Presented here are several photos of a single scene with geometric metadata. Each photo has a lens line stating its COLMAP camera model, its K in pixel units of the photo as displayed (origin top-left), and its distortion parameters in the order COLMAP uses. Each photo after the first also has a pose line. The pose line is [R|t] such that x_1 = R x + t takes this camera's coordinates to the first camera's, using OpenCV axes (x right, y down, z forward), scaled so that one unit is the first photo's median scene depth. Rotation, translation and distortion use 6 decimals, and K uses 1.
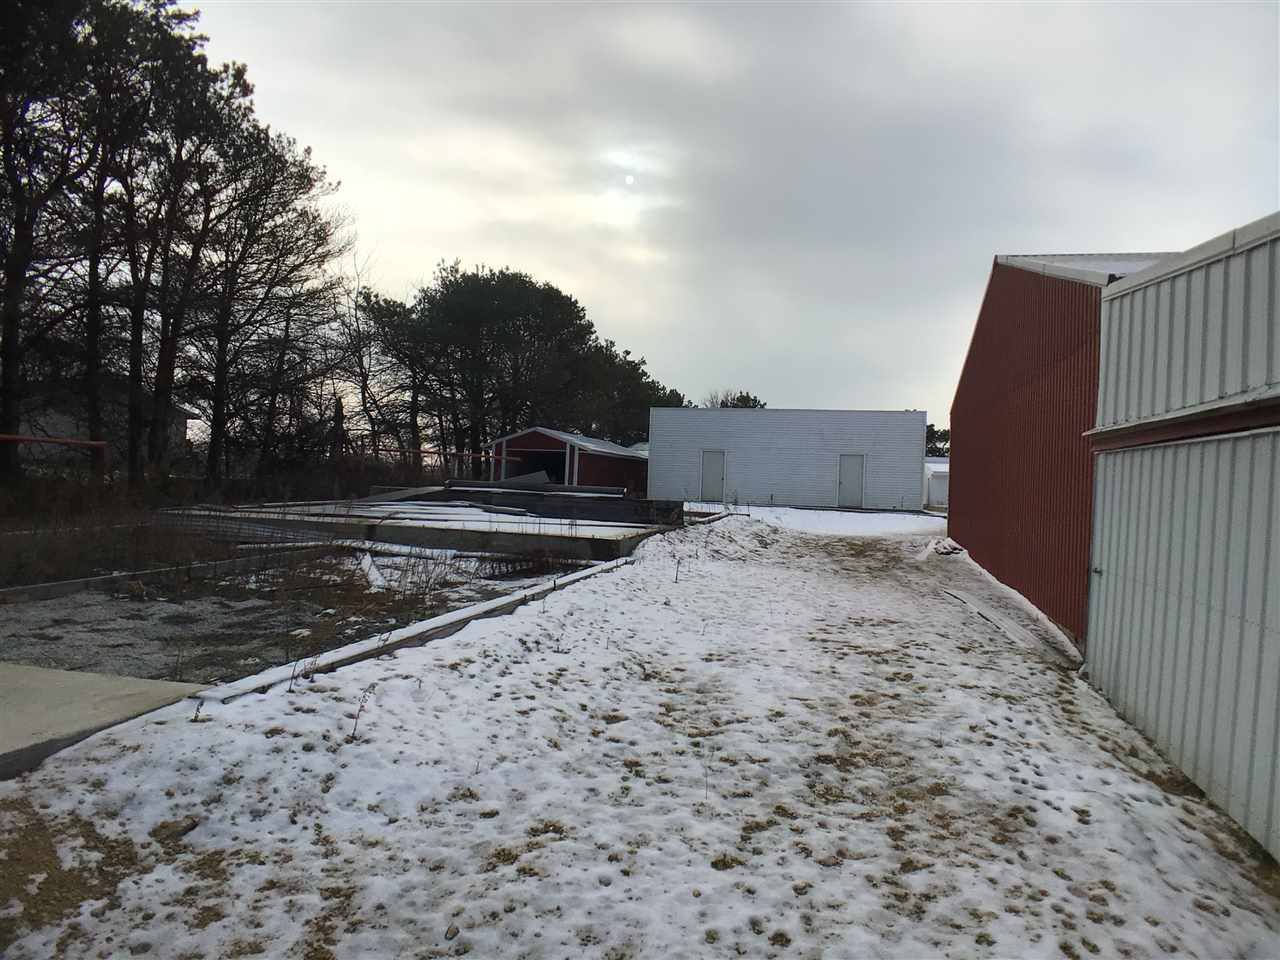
lens RADIAL K [[874.2, 0, 640.0], [0, 874.2, 480.0], [0, 0, 1]] dist [0.000603, 0.000504]
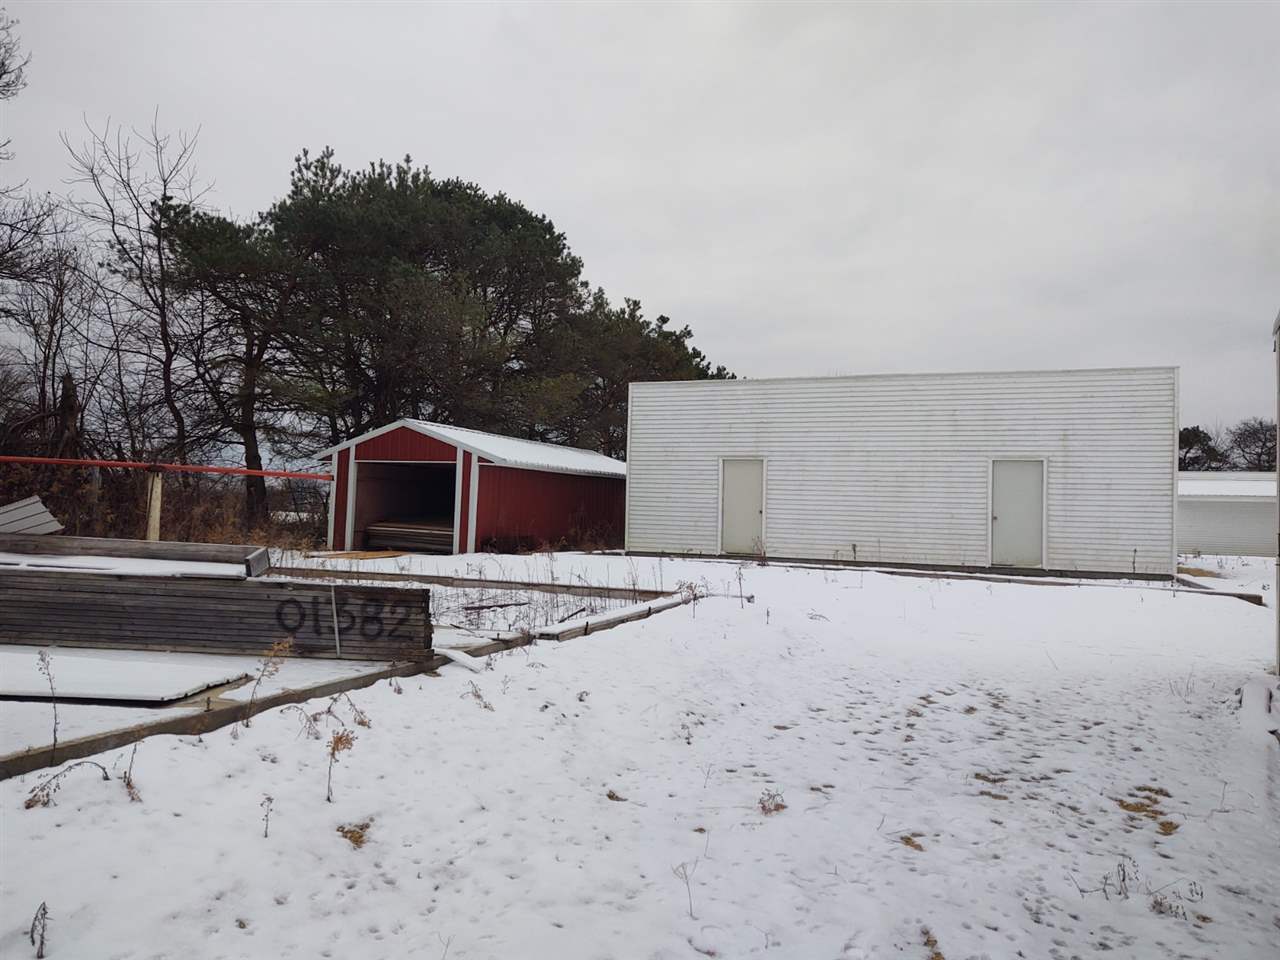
lens RADIAL K [[1013.7, 0, 640.0], [0, 1013.7, 480.0], [0, 0, 1]] dist [0.006291, 0.007305]
pose [[0.988512, -0.009486, -0.150844, 0.102768], [0.002887, 0.999032, -0.043906, 0.003867], [0.151114, 0.042966, 0.987582, 0.359866]]
